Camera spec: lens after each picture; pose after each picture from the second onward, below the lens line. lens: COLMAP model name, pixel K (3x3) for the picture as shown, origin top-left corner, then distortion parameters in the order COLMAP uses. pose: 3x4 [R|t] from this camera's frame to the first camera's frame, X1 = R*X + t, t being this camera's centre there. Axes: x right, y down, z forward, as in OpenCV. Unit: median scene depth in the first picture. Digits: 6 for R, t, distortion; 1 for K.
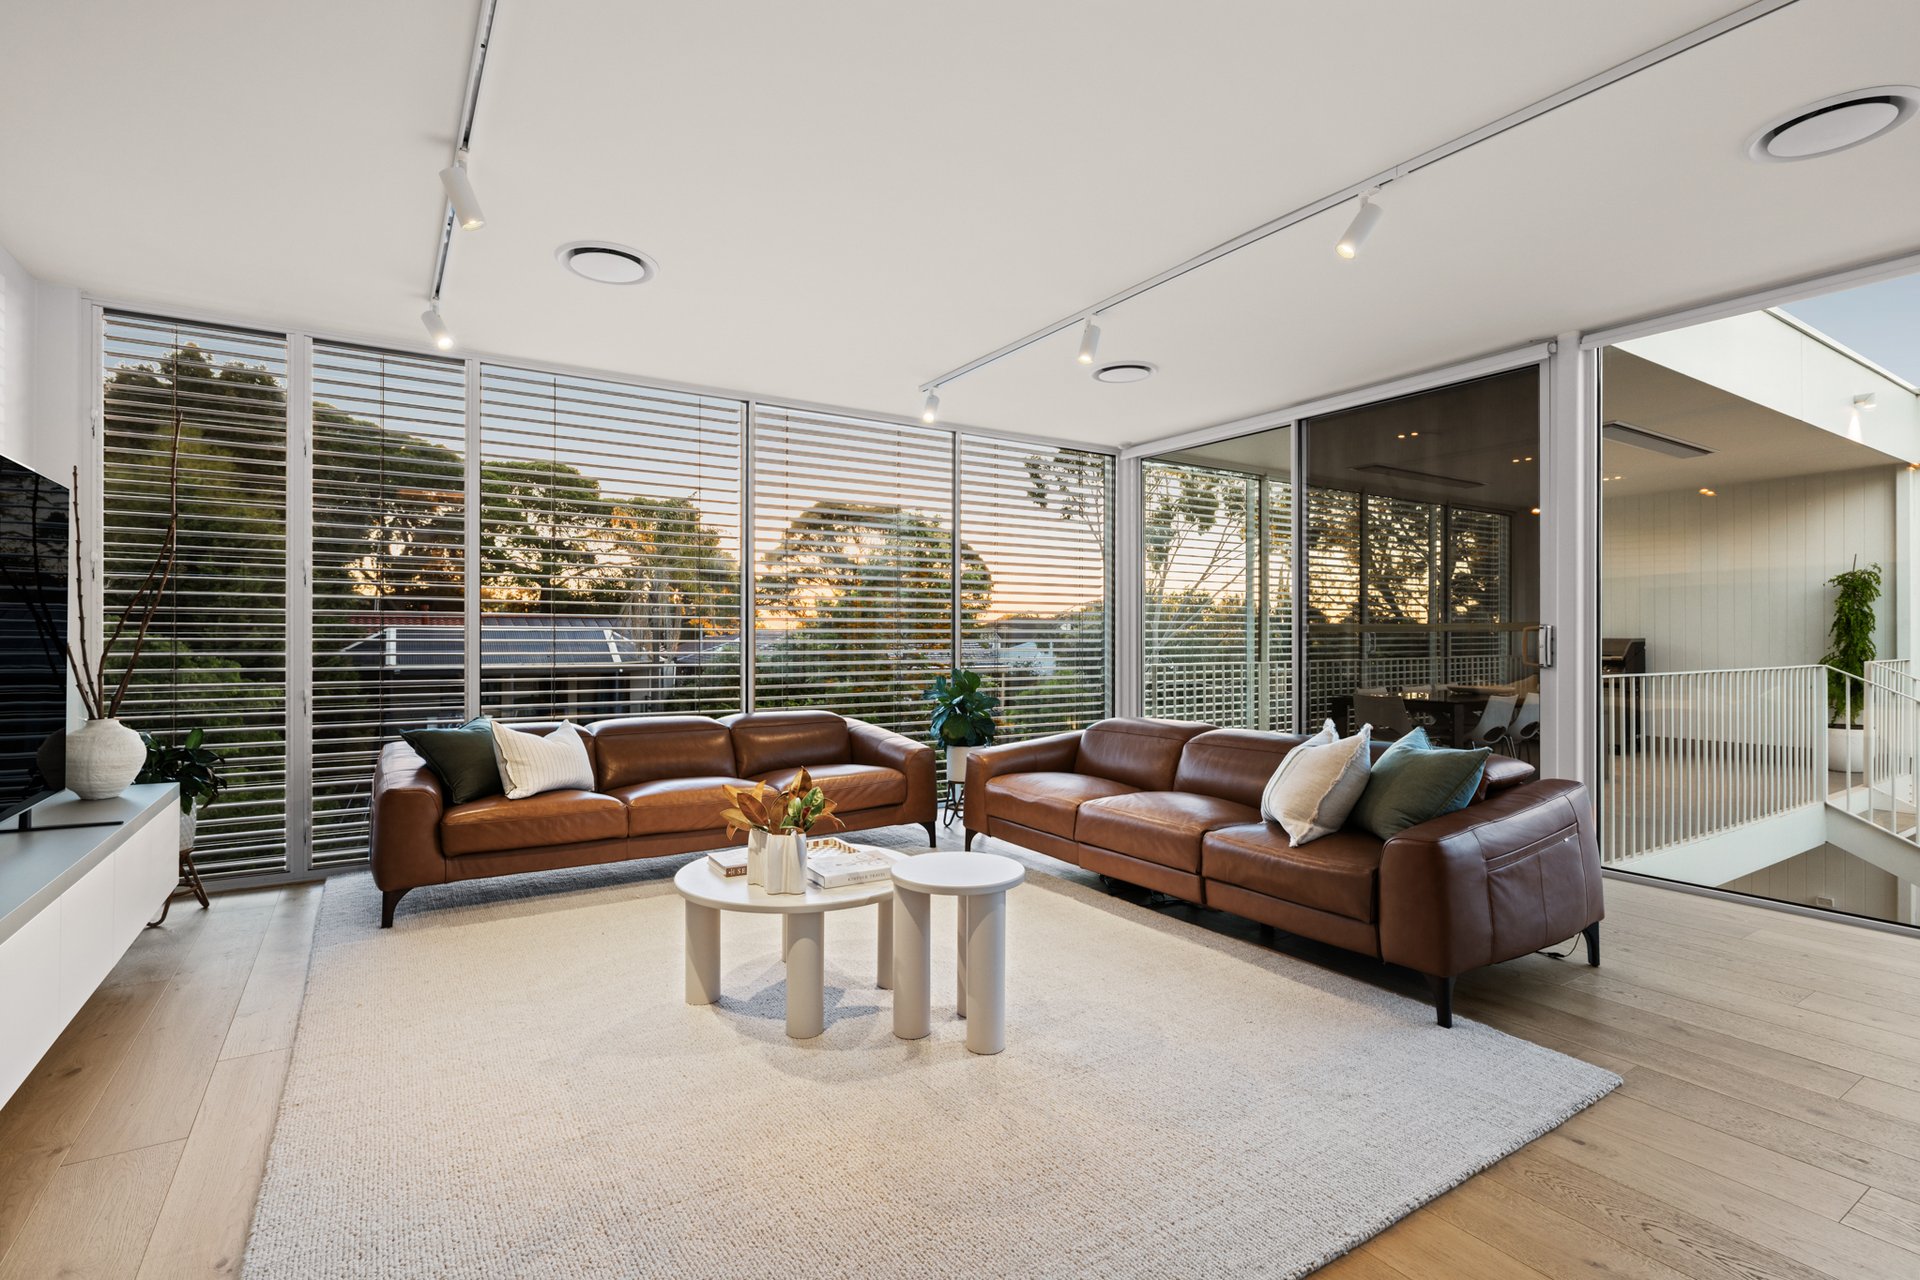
lens RADIAL K [[916.2, 0, 958.1], [0, 916.2, 637.9], [0, 0, 1]] dist [-0.002429, -0.000948]
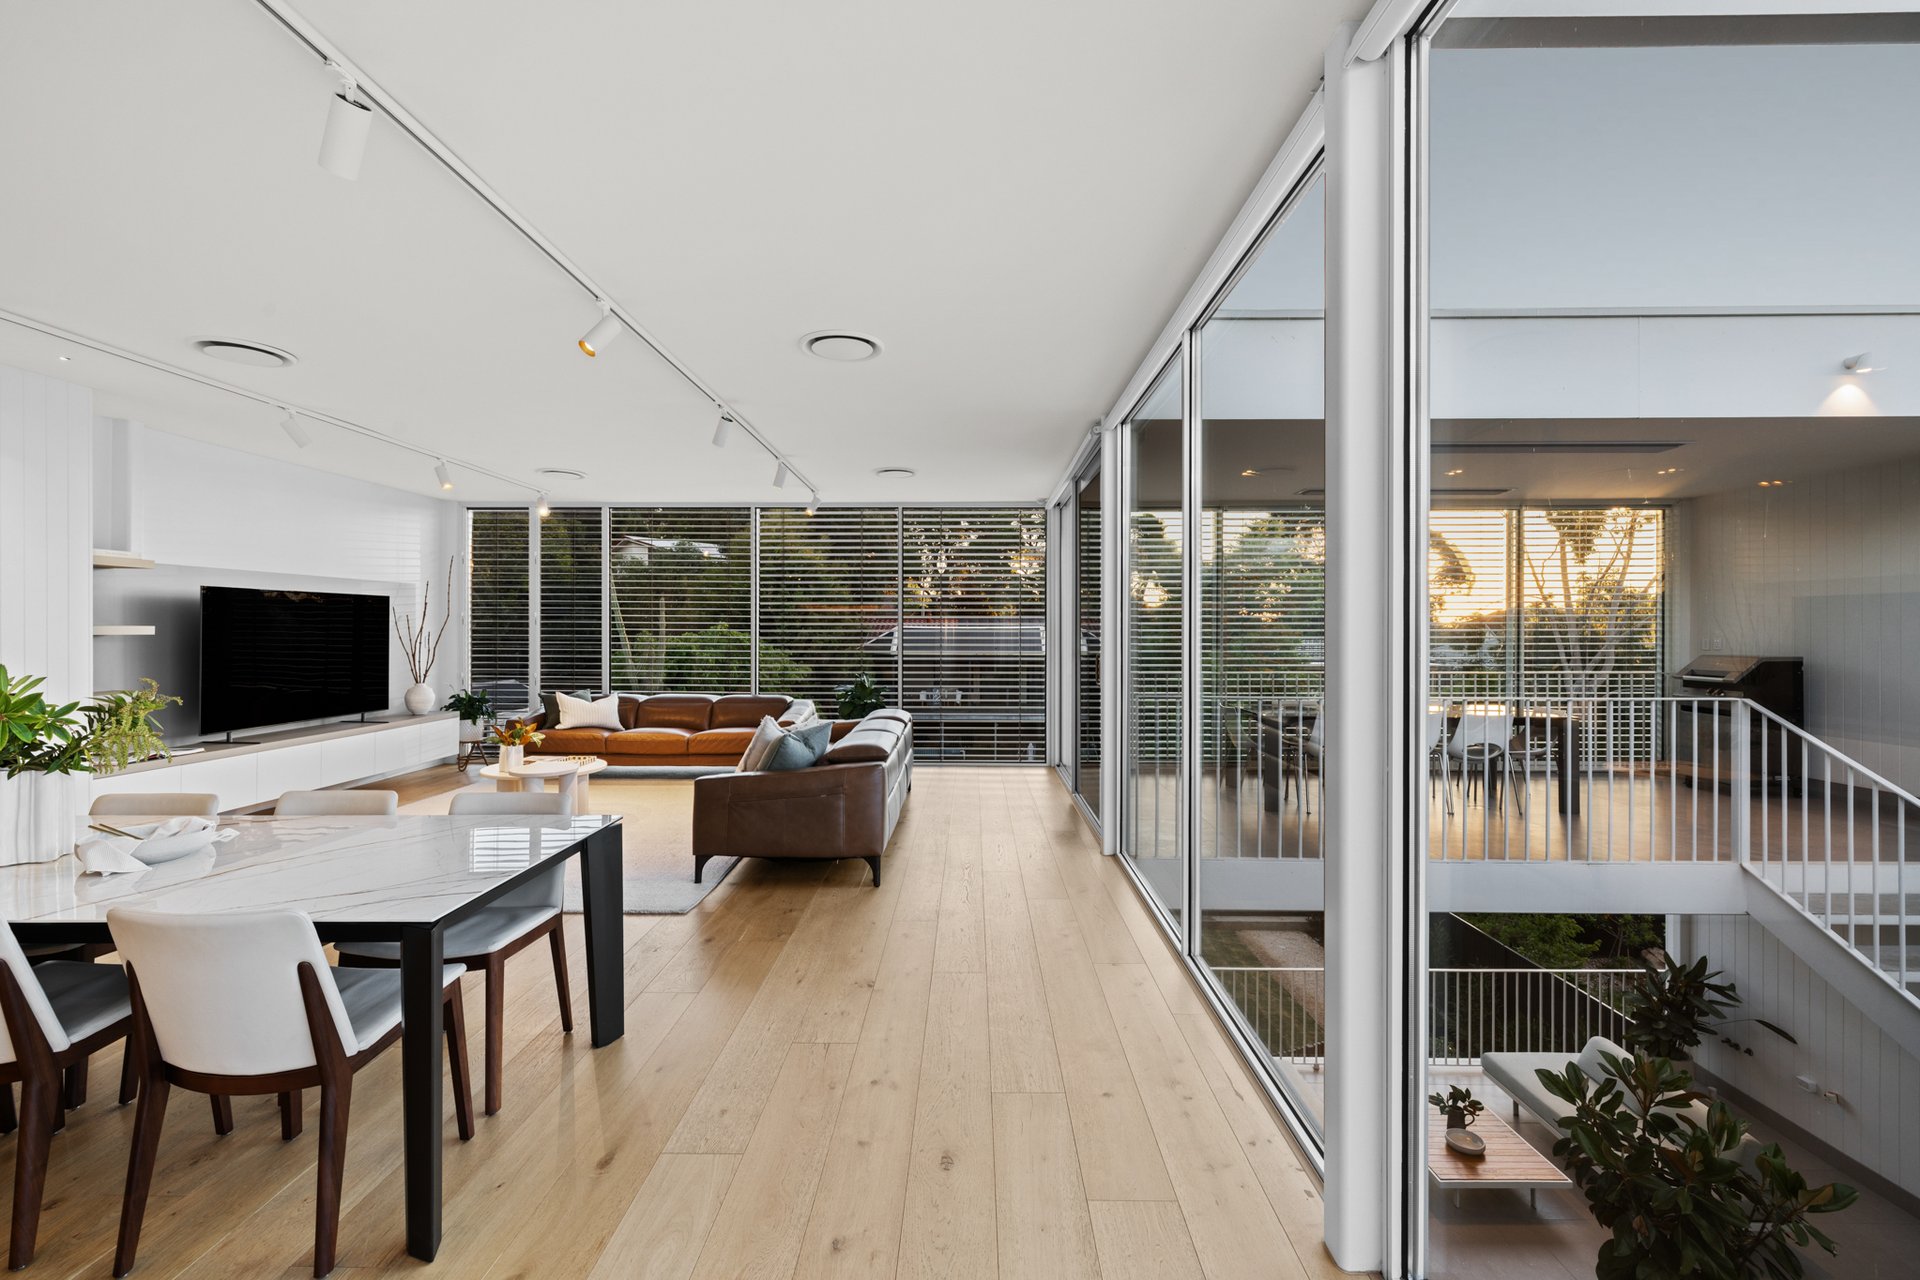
lens RADIAL K [[809.0, 0, 966.4], [0, 809.0, 627.9], [0, 0, 1]] dist [-0.001669, -0.000074]
pose [[0.837685, 0.007488, -0.546102, 1.316992], [-0.008451, 0.999964, 0.000748, -0.065620], [0.546088, 0.003988, 0.837718, -0.045880]]
